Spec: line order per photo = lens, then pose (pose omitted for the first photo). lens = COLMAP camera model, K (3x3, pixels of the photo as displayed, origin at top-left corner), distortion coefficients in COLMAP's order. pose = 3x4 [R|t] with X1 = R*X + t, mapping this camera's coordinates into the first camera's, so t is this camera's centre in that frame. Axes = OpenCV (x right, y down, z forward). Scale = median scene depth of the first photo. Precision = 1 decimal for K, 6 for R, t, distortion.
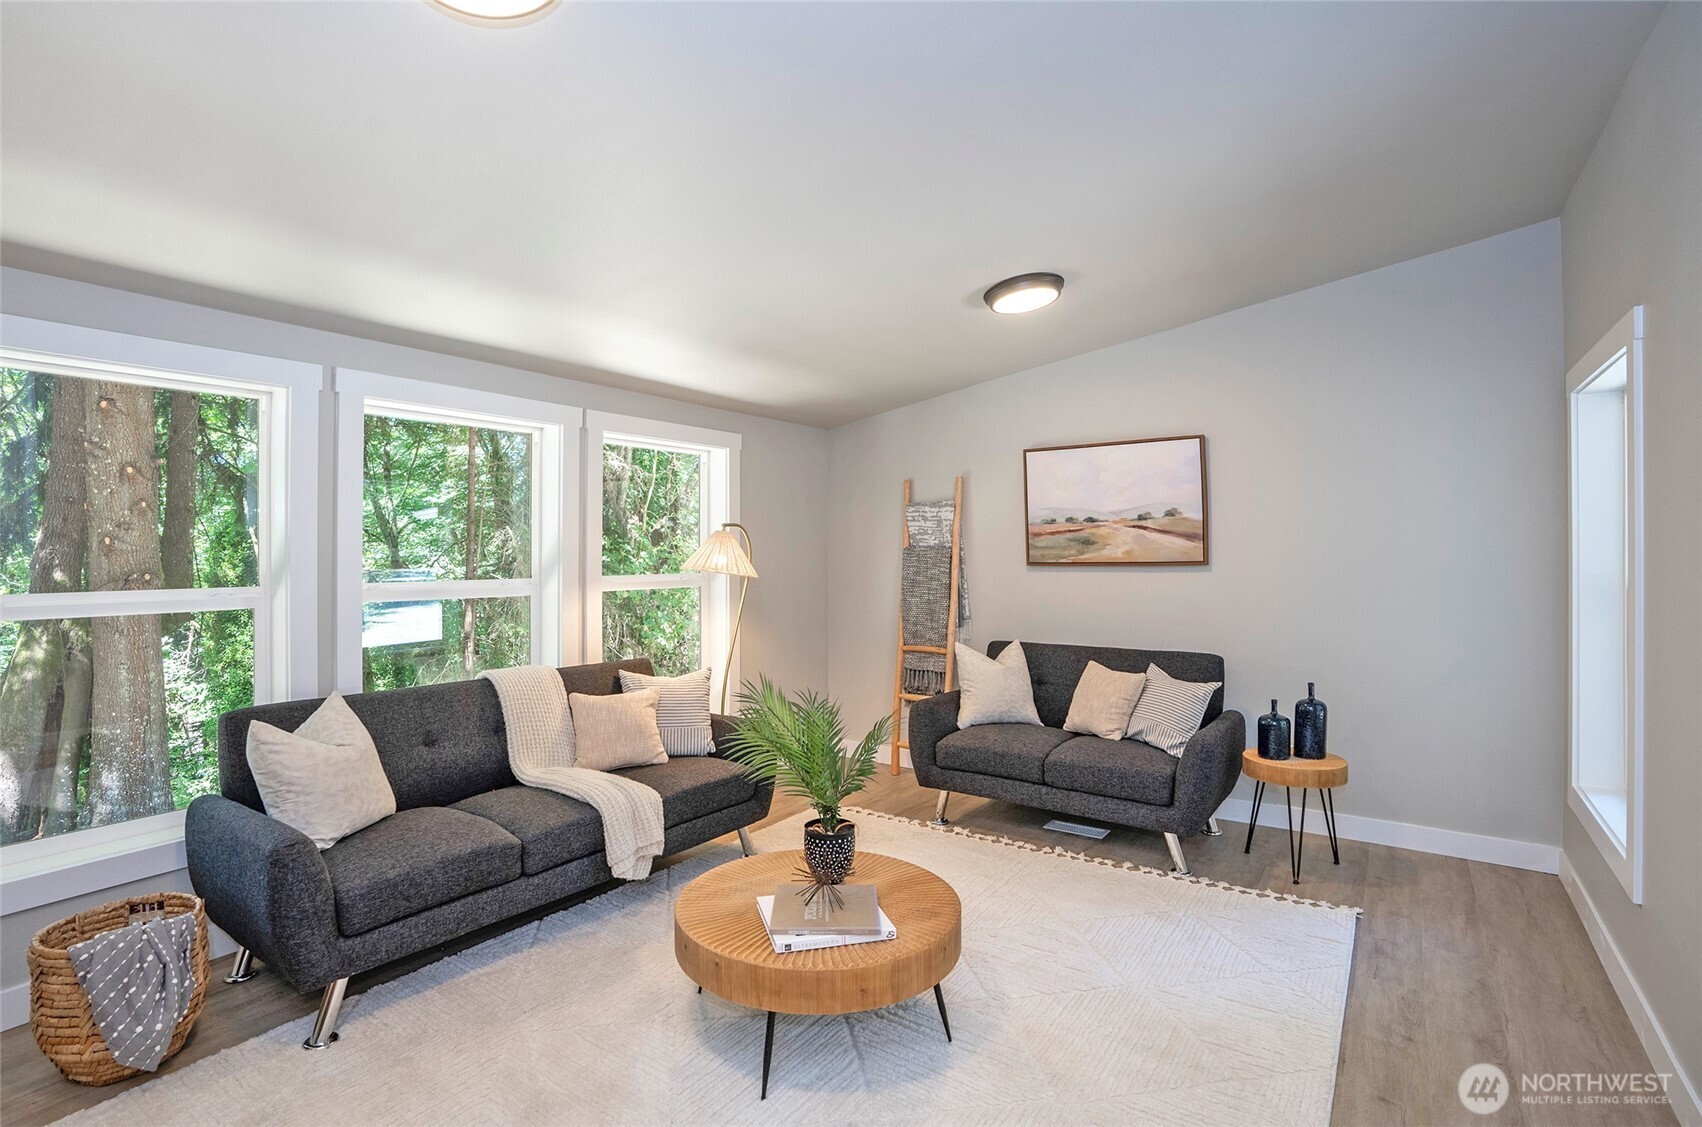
lens RADIAL K [[811.5, 0, 861.1], [0, 811.5, 546.5], [0, 0, 1]] dist [-0.053475, 0.029330]
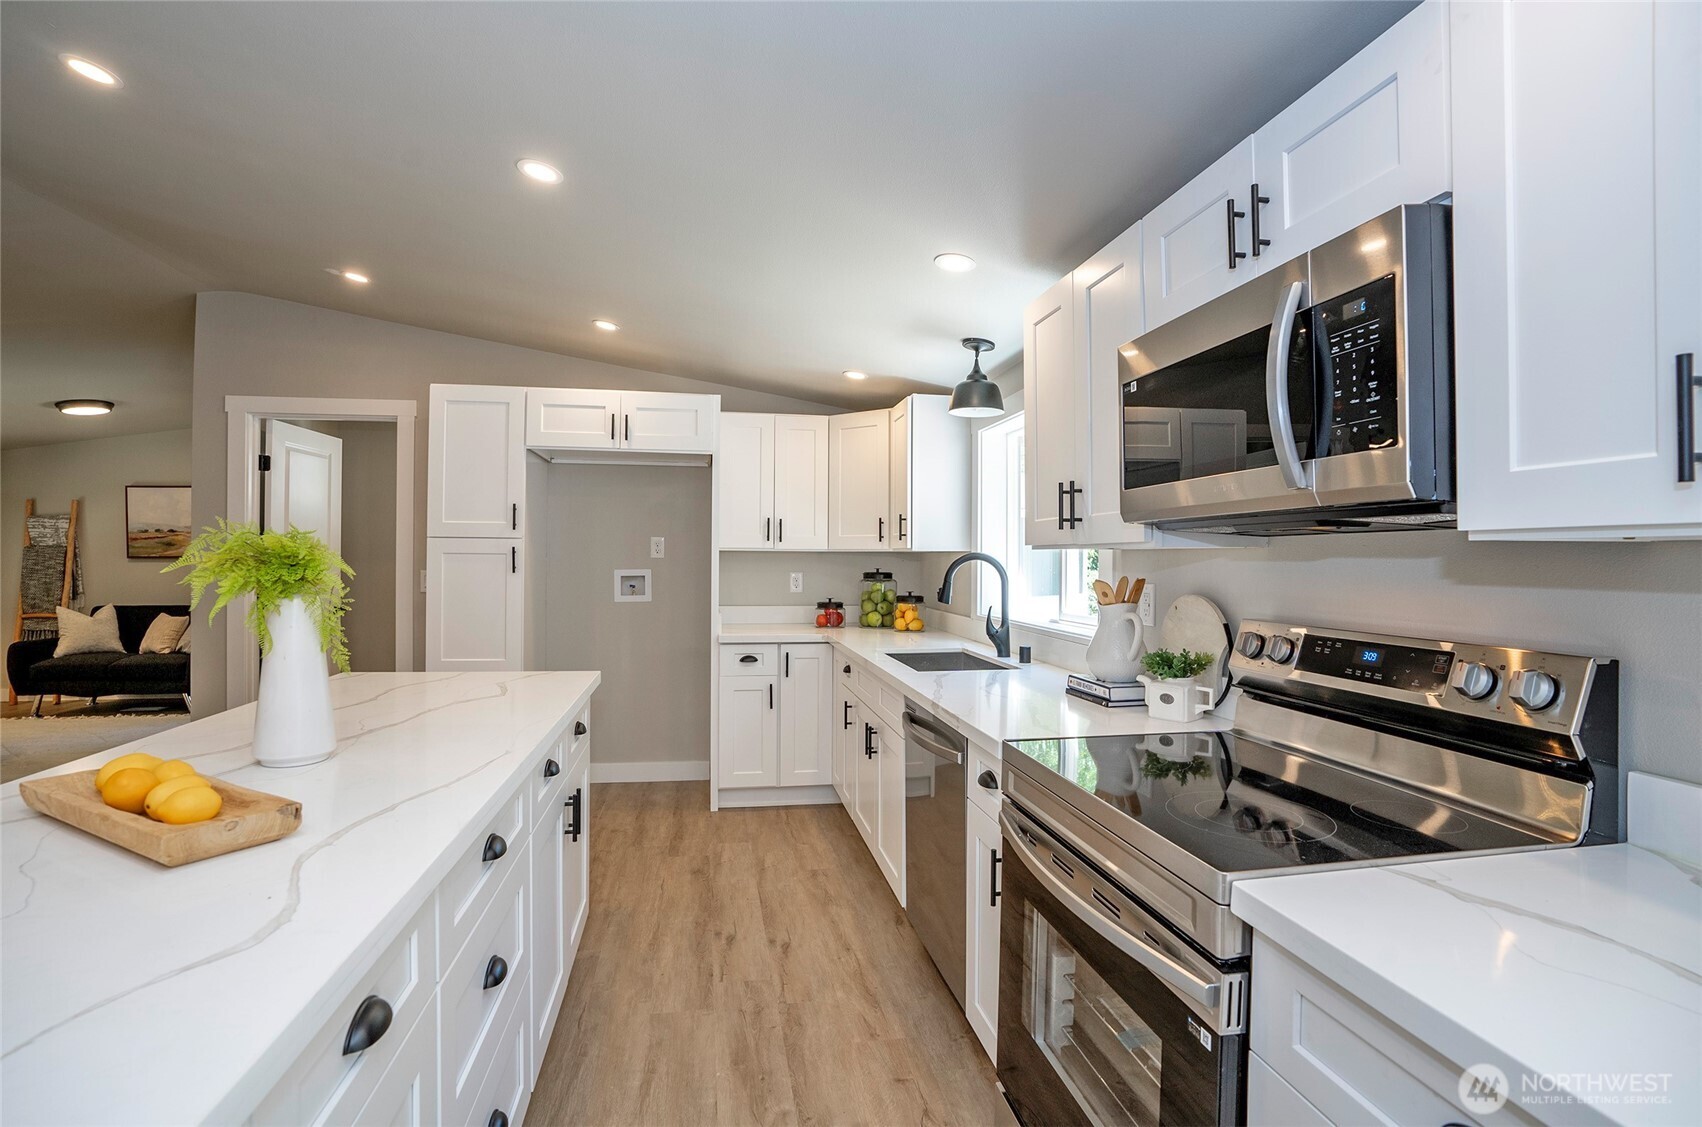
lens RADIAL K [[800.7, 0, 847.4], [0, 800.7, 550.8], [0, 0, 1]] dist [-0.067677, 0.027835]
pose [[0.723050, 0.010509, 0.690716, 0.183126], [-0.007975, 0.999945, -0.006866, 0.007527], [-0.690750, -0.000544, 0.723094, -1.083636]]
